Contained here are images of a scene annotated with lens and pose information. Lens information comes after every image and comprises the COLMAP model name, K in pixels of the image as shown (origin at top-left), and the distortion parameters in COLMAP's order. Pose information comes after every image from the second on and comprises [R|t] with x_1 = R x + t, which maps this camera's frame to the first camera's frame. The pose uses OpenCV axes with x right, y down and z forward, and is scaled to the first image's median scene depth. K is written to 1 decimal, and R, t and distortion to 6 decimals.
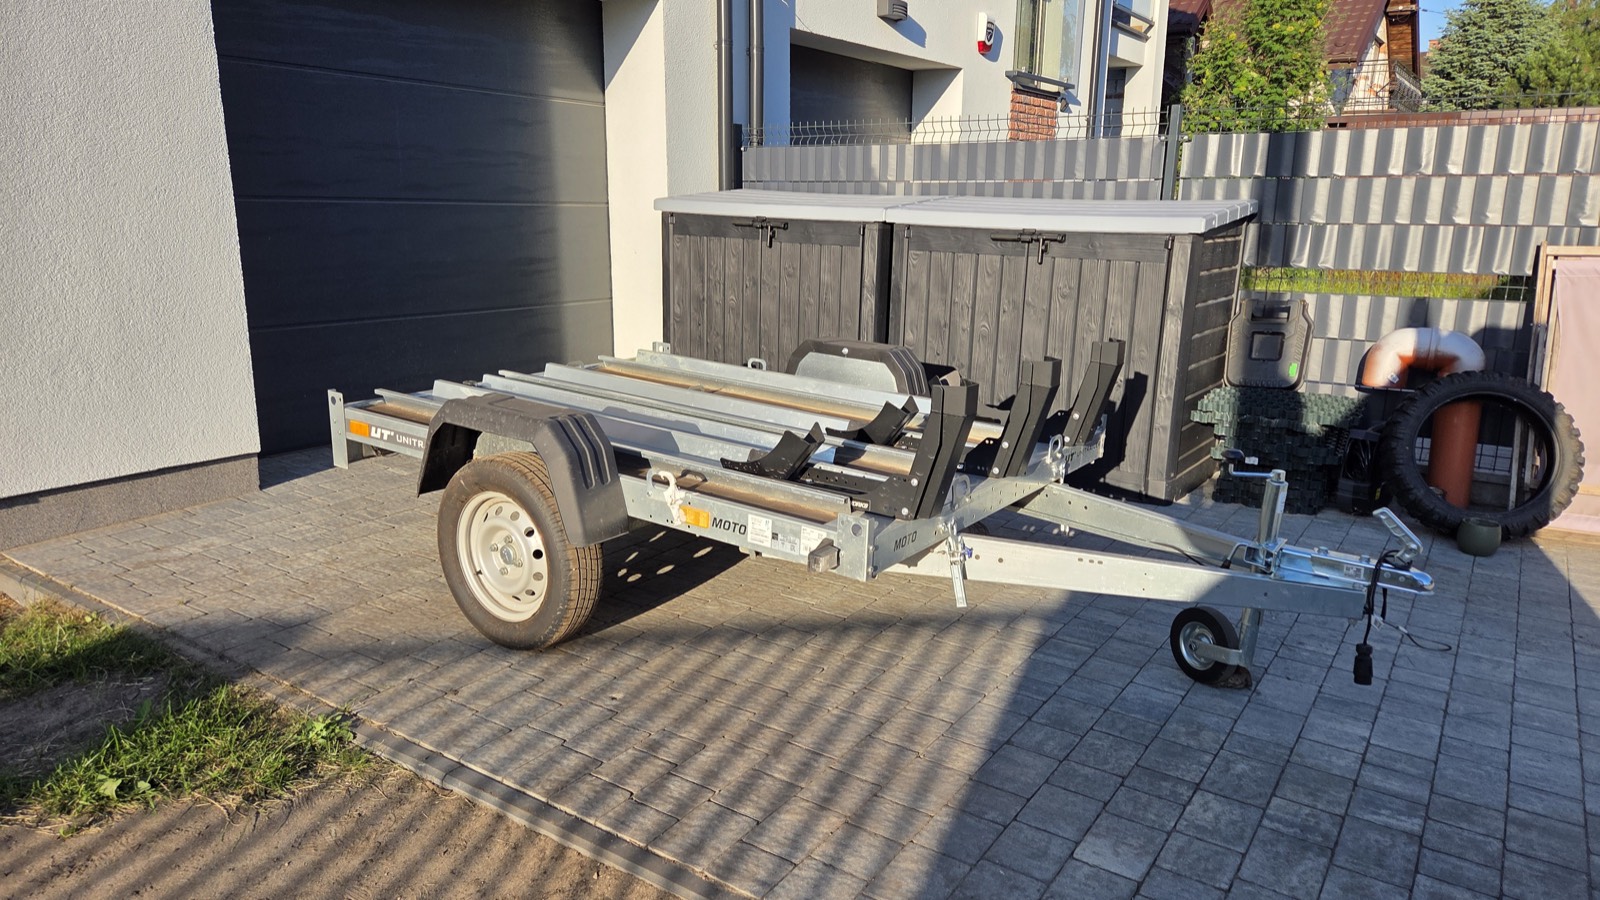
lens RADIAL K [[1038.4, 0, 800.0], [0, 1038.4, 450.0], [0, 0, 1]] dist [0.093879, -0.082886]
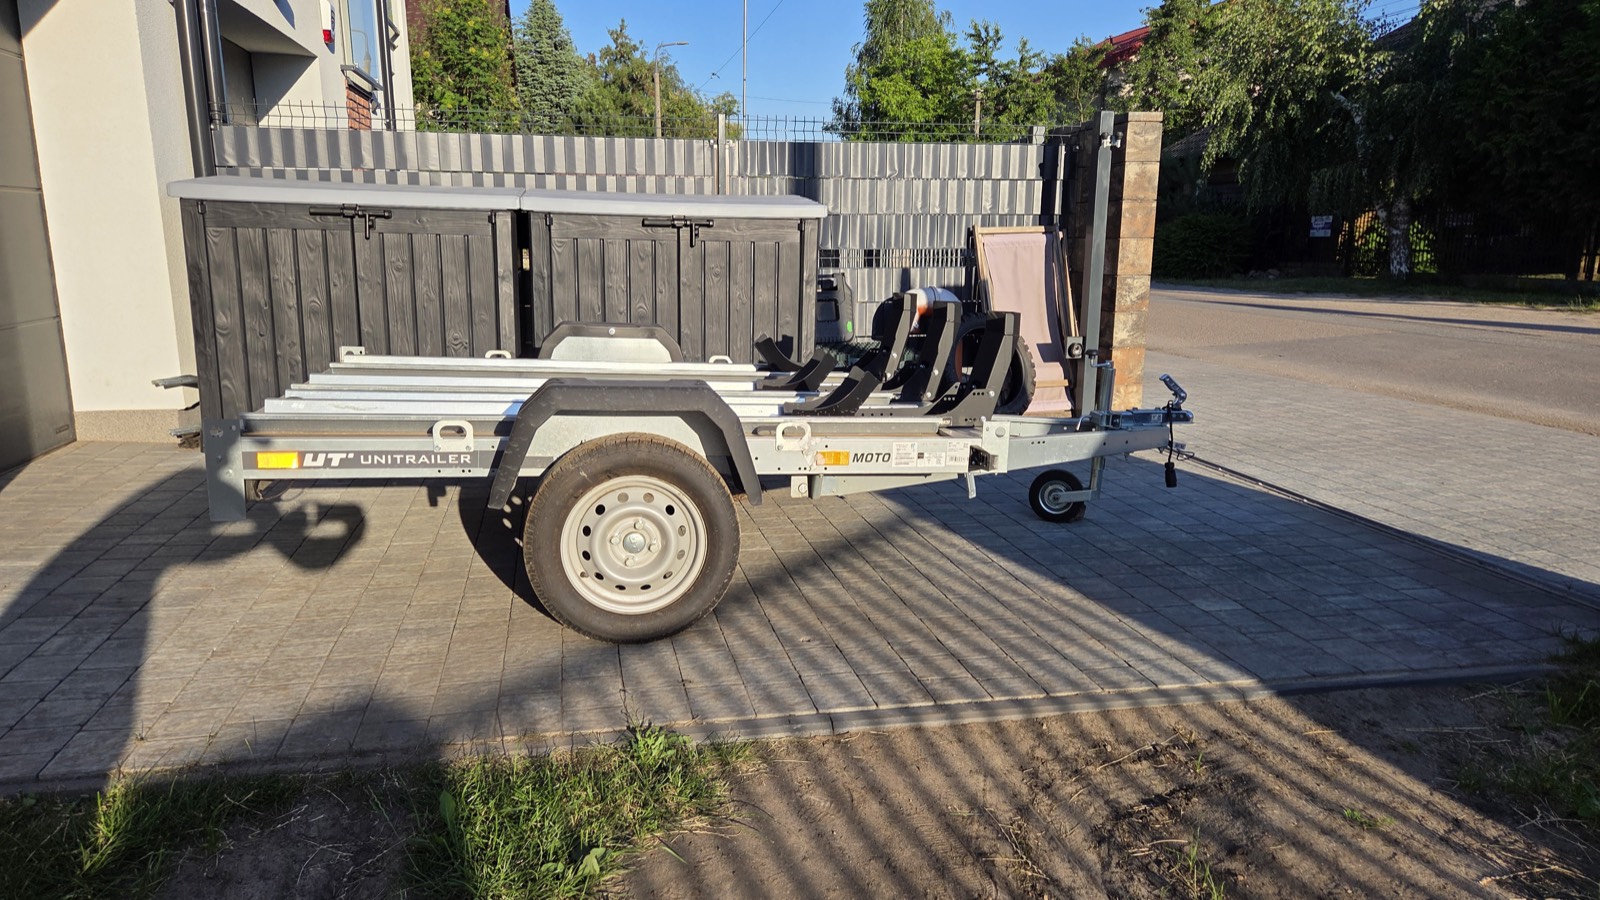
lens RADIAL K [[1038.4, 0, 800.0], [0, 1038.4, 450.0], [0, 0, 1]] dist [0.093879, -0.082886]
pose [[0.705669, -0.155986, 0.691159, -0.821908], [0.167058, 0.984594, 0.051644, -0.004934], [-0.688566, 0.079020, 0.720856, 0.227882]]
